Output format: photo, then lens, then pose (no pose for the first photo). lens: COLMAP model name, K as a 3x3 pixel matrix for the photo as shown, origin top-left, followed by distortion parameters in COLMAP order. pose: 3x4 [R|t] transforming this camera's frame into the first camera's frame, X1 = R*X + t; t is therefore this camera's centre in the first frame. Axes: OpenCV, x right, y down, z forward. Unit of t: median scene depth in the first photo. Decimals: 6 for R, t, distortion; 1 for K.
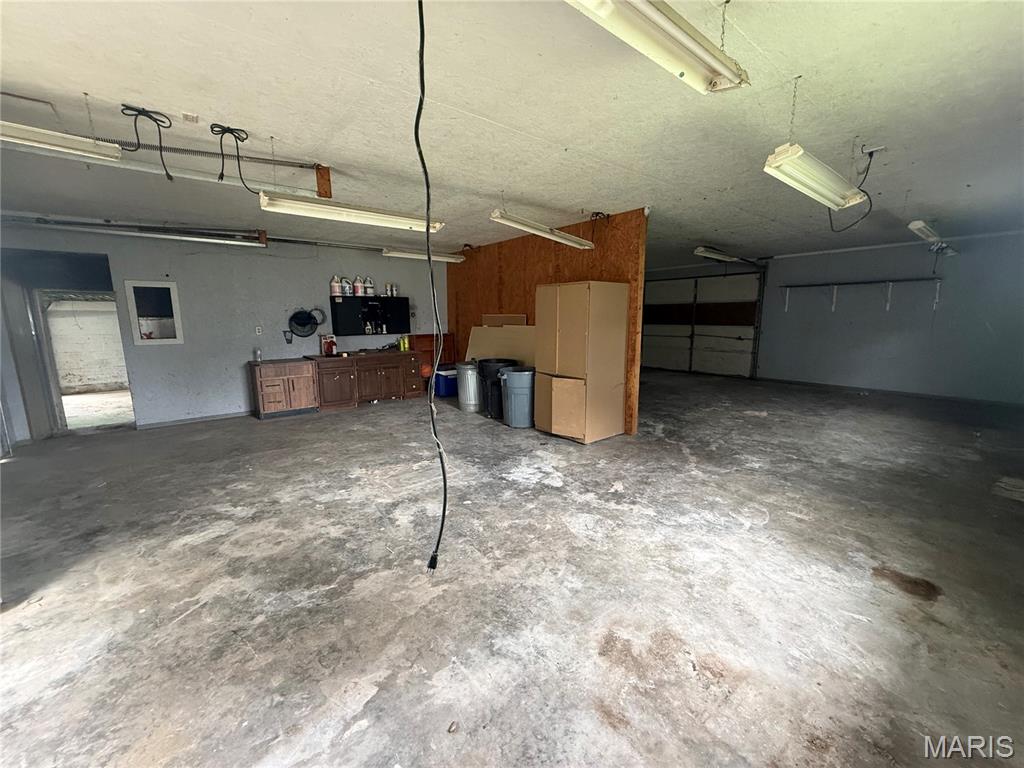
lens RADIAL K [[409.7, 0, 511.0], [0, 409.7, 384.3], [0, 0, 1]] dist [-0.001781, -0.000040]
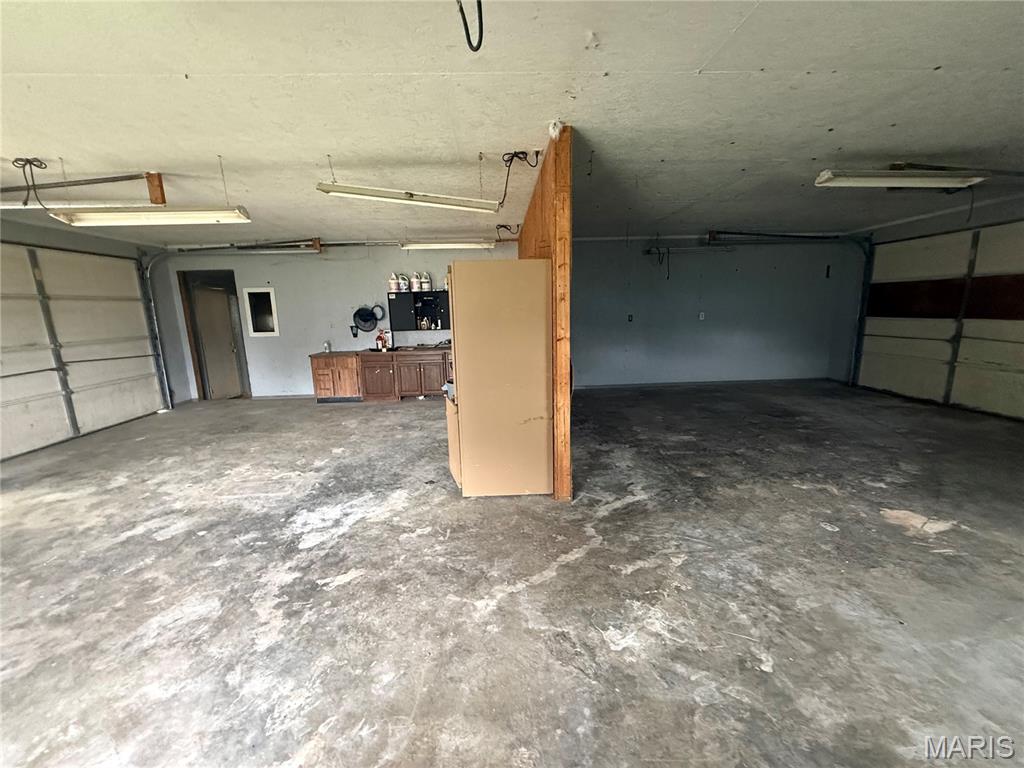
lens RADIAL K [[409.7, 0, 510.6], [0, 409.7, 384.8], [0, 0, 1]] dist [-0.001781, -0.000040]
pose [[0.803852, 0.094831, -0.587221, 0.744113], [-0.078953, 0.995485, 0.052682, -0.101814], [0.589566, 0.004015, 0.807710, 0.562216]]
